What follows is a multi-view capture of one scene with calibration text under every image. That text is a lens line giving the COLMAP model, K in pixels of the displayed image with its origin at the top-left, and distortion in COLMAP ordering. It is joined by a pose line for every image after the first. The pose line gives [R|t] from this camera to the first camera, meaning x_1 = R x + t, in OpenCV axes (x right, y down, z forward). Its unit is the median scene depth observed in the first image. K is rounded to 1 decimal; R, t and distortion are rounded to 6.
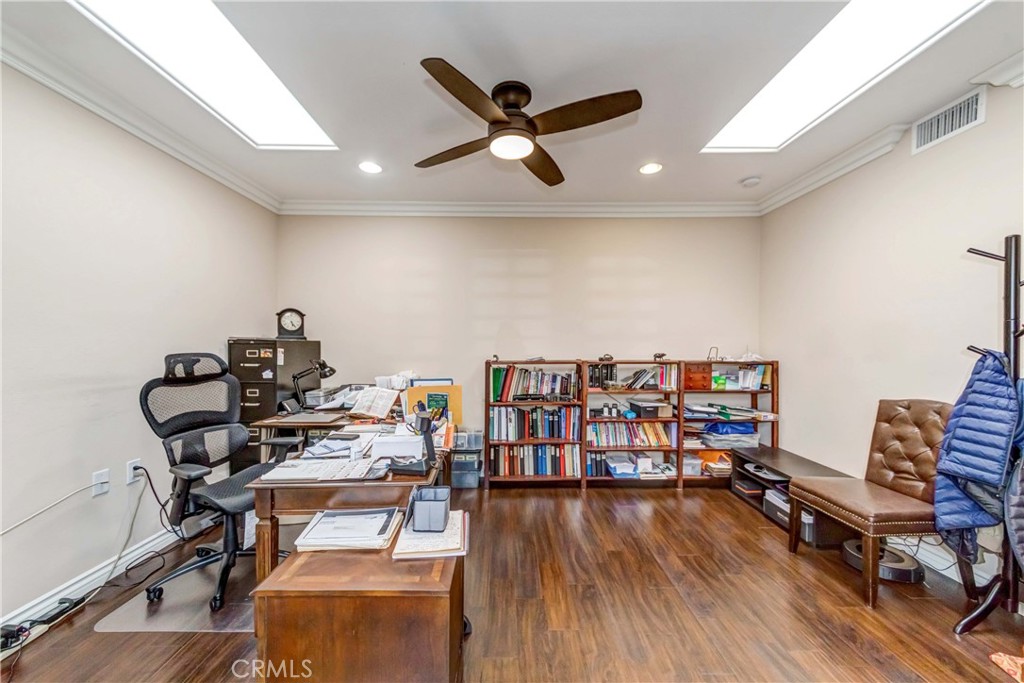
lens RADIAL K [[360.8, 0, 512.0], [0, 360.8, 341.5], [0, 0, 1]] dist [-0.000076, -0.000133]
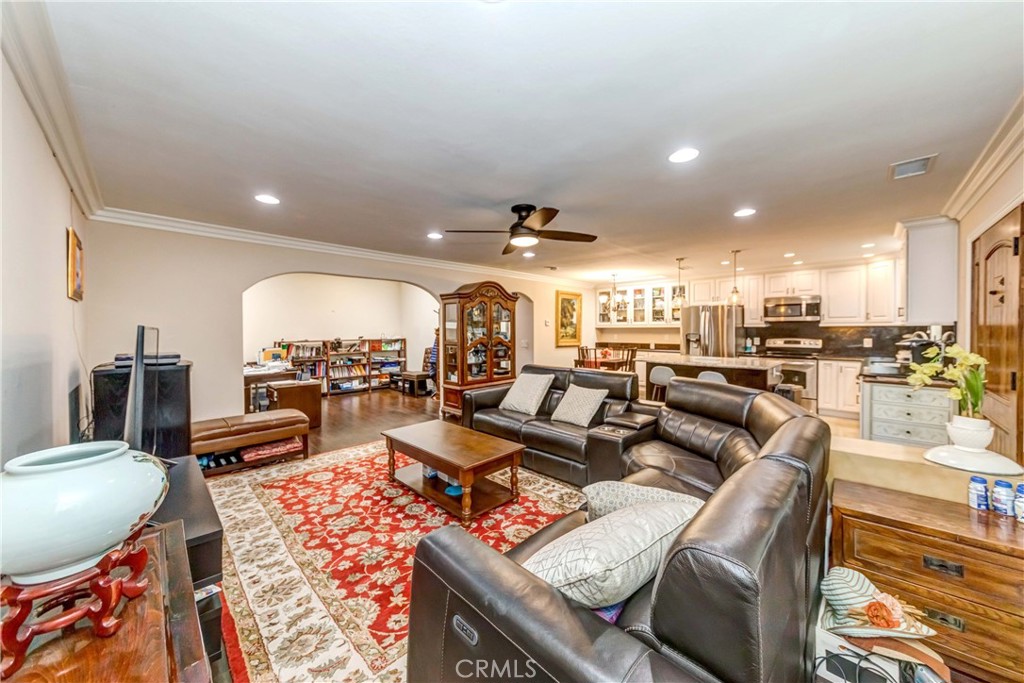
lens RADIAL K [[360.8, 0, 512.0], [0, 360.8, 341.5], [0, 0, 1]] dist [-0.000076, -0.000133]
pose [[0.710210, -0.027640, 0.703447, -0.564215], [0.006264, 0.999438, 0.032946, -0.006598], [-0.703962, -0.018992, 0.709984, -1.407745]]
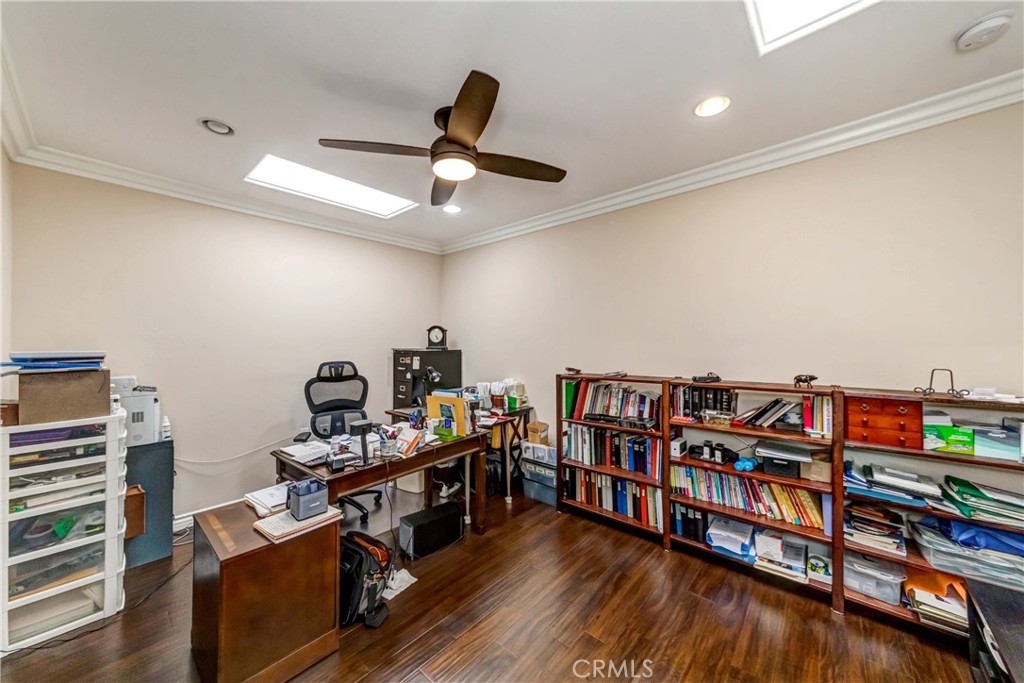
lens RADIAL K [[367.8, 0, 515.1], [0, 367.8, 338.2], [0, 0, 1]] dist [0.001700, 0.000033]
pose [[0.739873, -0.014336, -0.672593, 0.478322], [0.006946, 0.999882, -0.013671, -0.025581], [0.672710, 0.005444, 0.739886, 0.206390]]
